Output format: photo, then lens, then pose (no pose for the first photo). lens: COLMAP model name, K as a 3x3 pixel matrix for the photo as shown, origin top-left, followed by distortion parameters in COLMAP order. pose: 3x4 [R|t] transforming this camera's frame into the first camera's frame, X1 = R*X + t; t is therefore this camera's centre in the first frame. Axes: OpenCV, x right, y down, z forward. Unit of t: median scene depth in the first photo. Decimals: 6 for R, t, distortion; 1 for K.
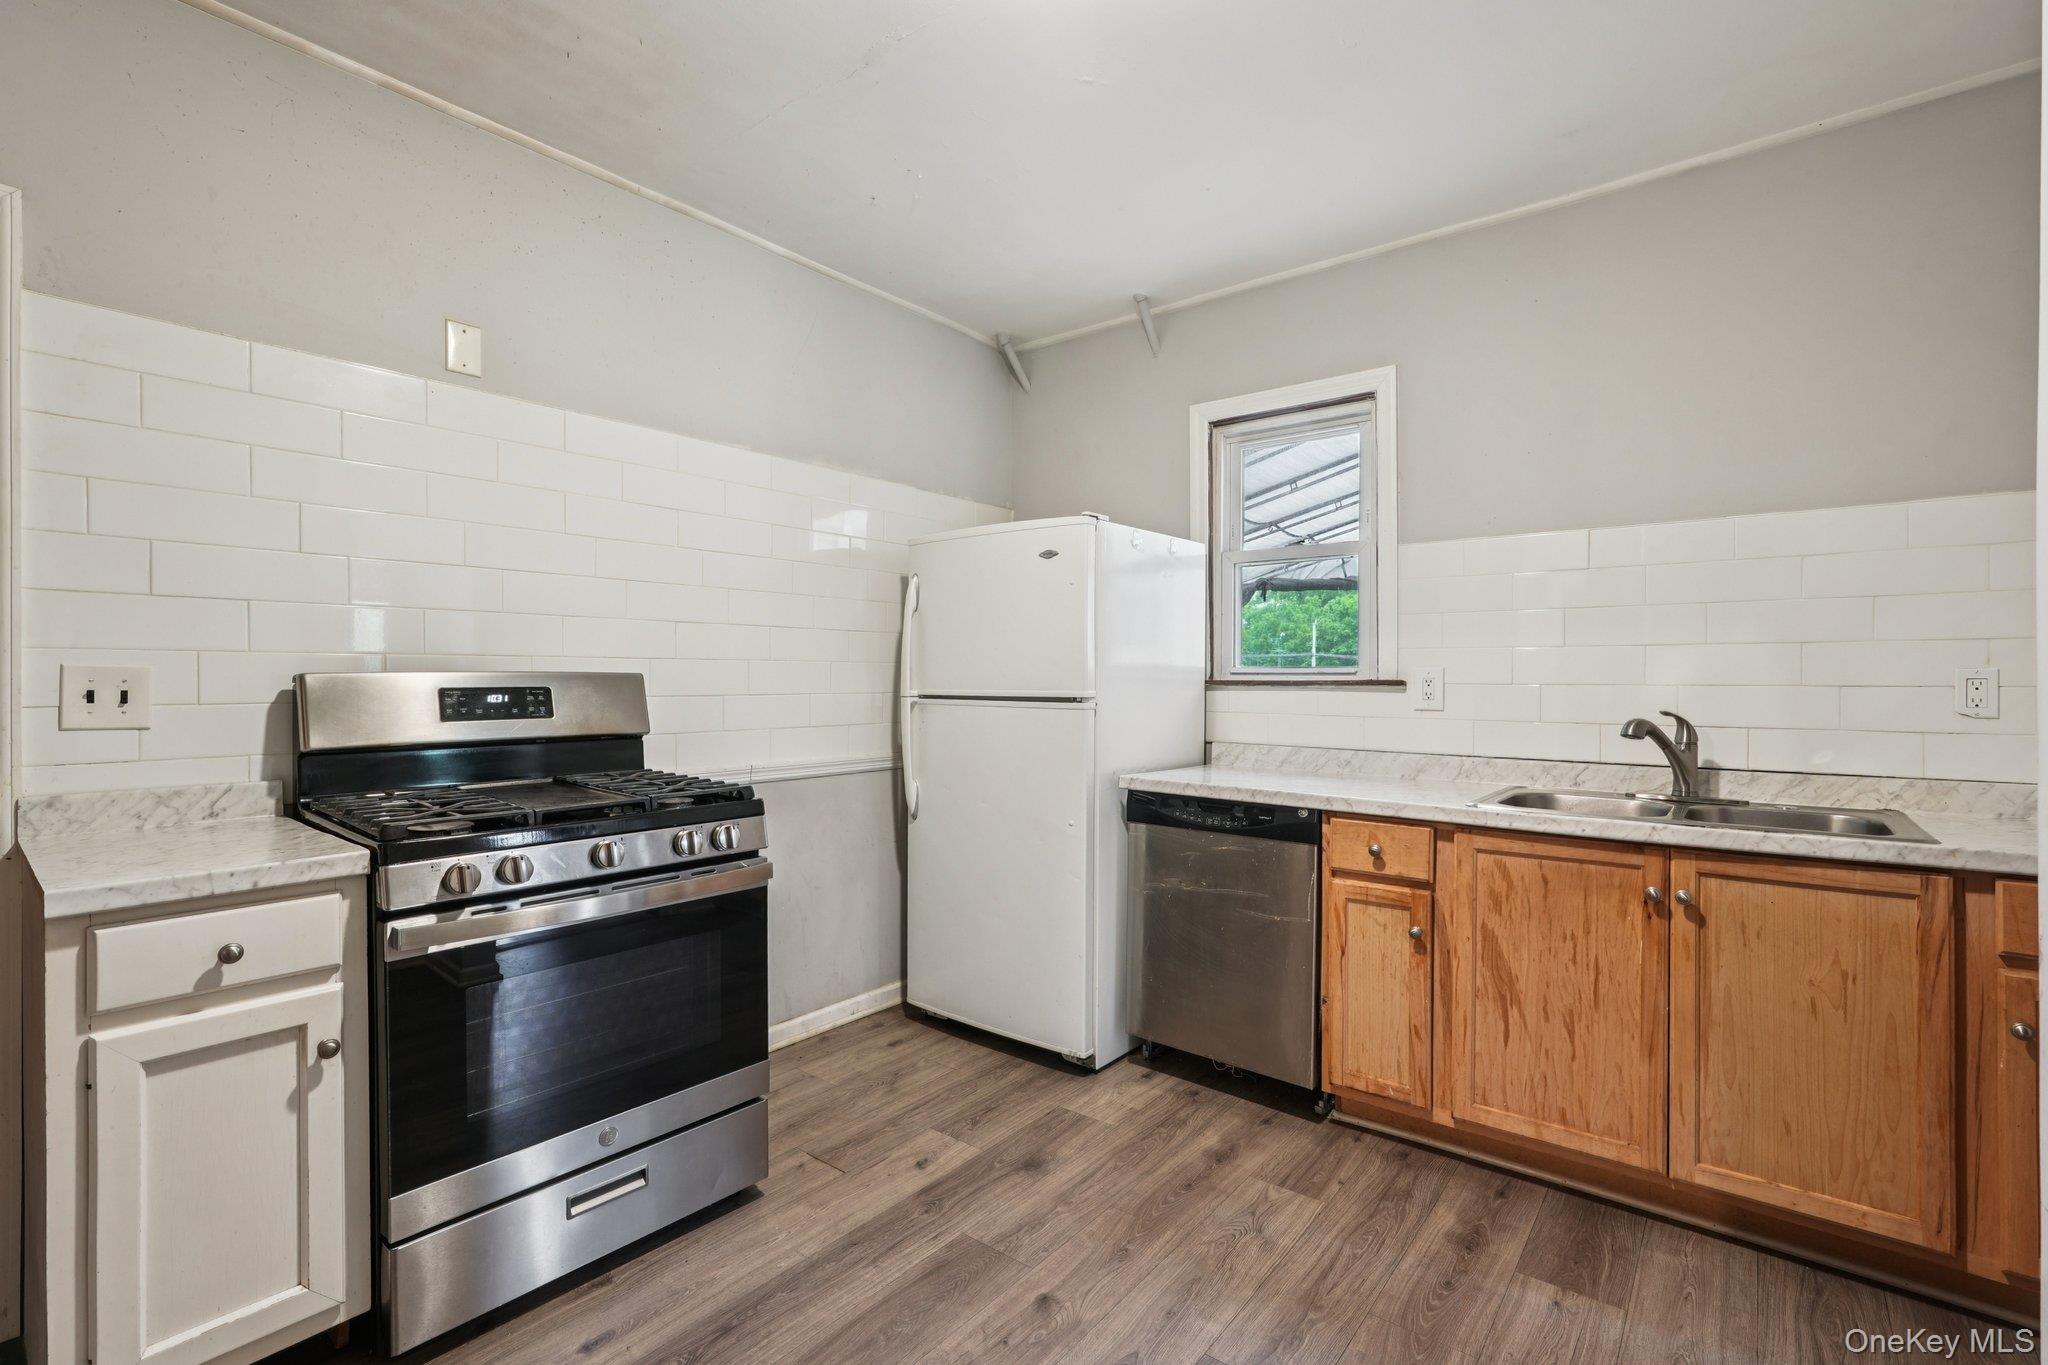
lens RADIAL K [[937.2, 0, 1021.0], [0, 937.2, 679.0], [0, 0, 1]] dist [-0.003204, 0.000899]
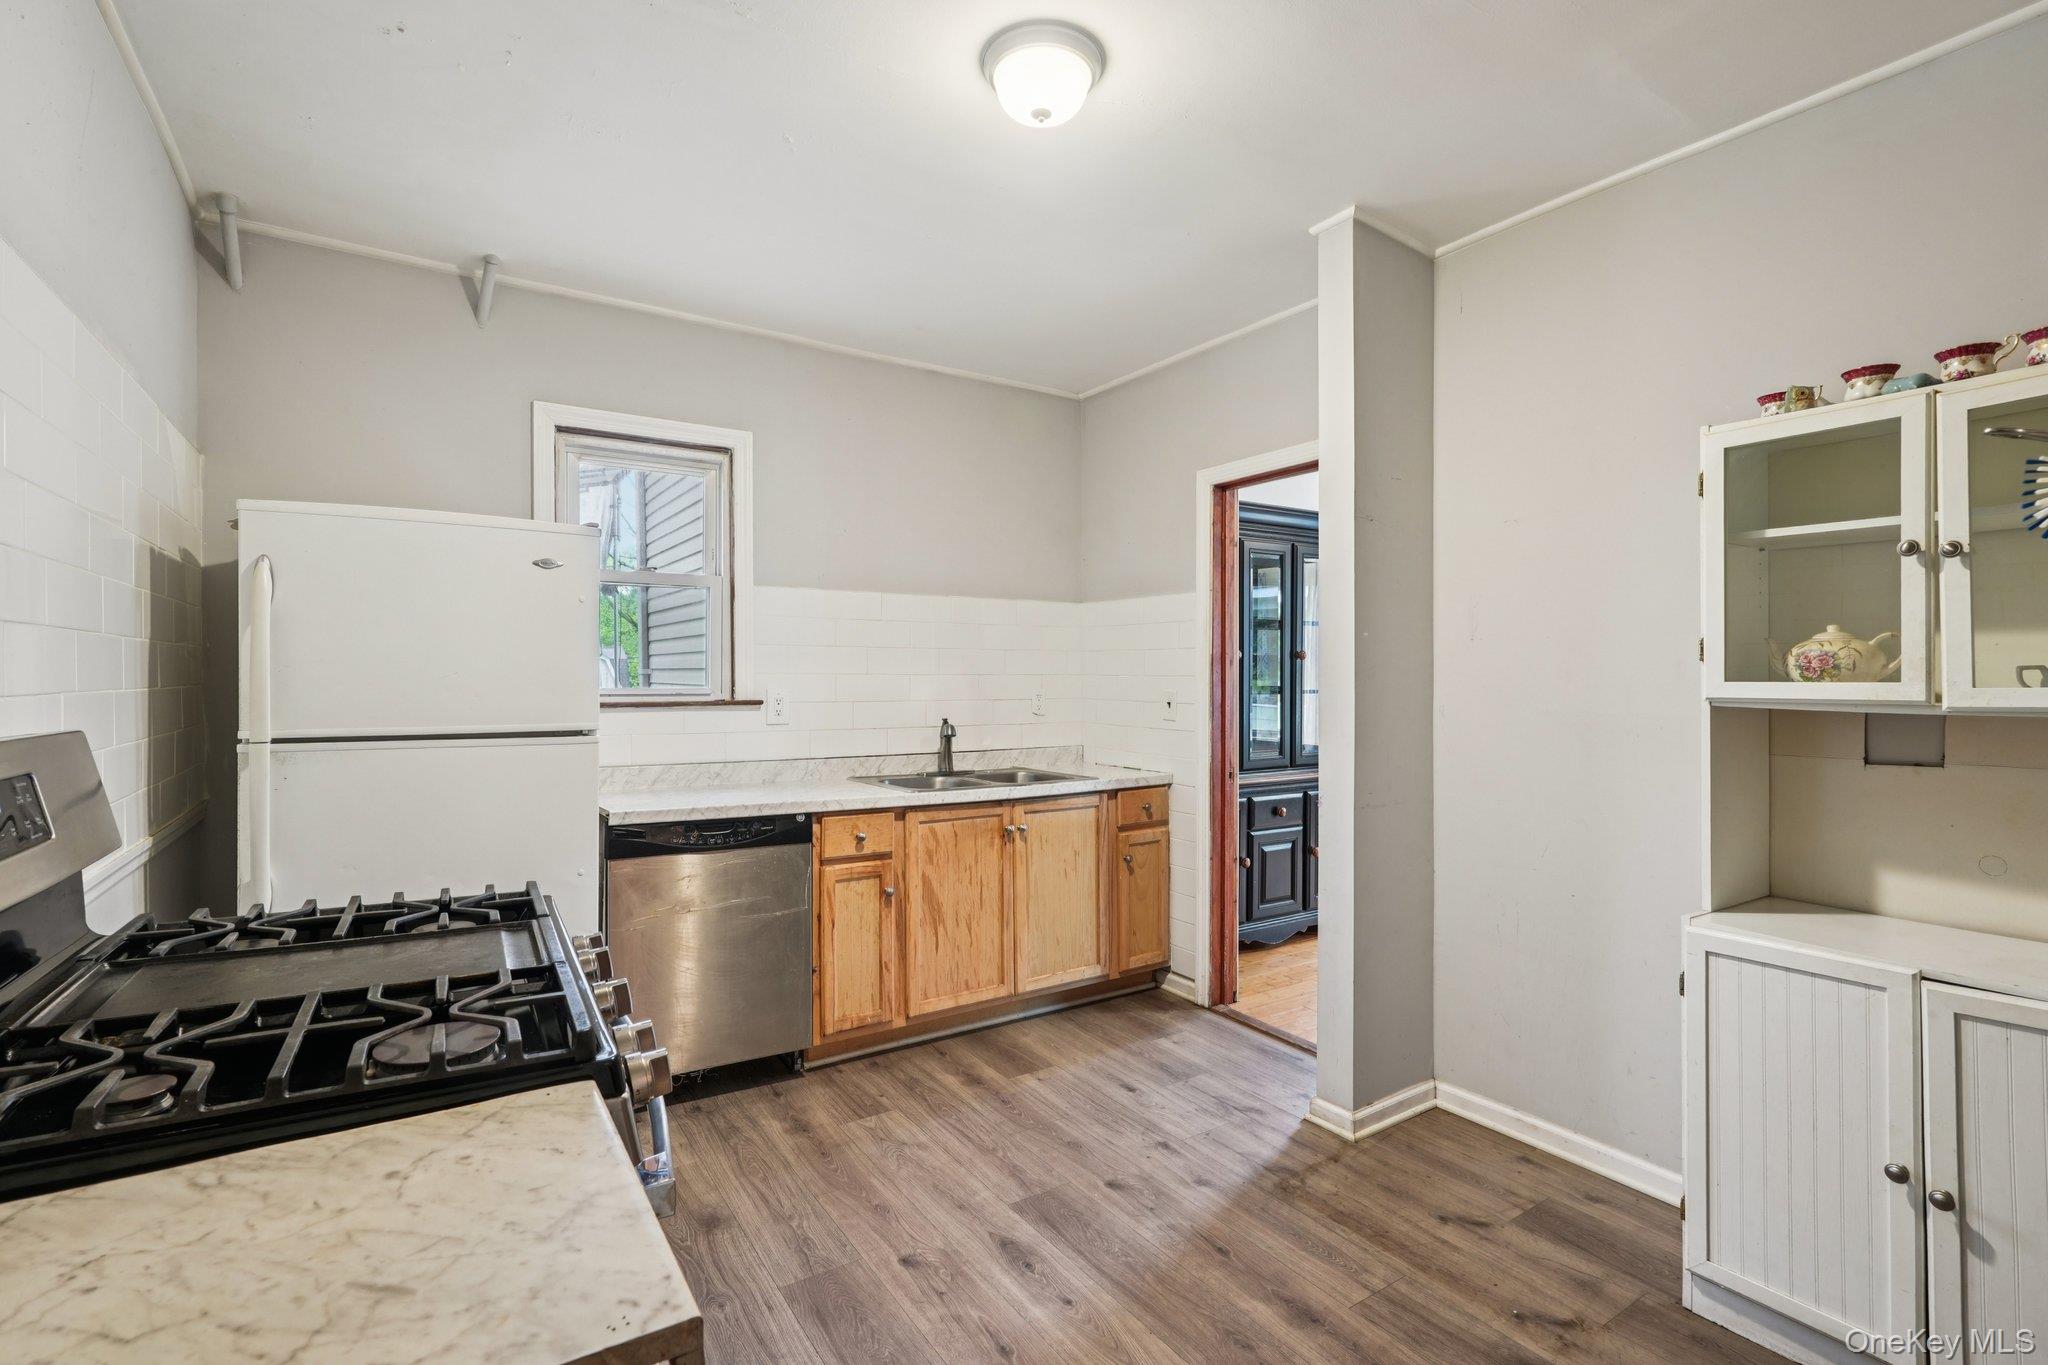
lens RADIAL K [[937.2, 0, 1019.1], [0, 937.2, 679.4], [0, 0, 1]] dist [-0.003204, 0.000899]
pose [[0.313809, -0.003745, 0.949479, -0.782024], [-0.001515, 0.999989, 0.004445, -0.039156], [-0.949485, -0.002833, 0.313800, 0.396653]]
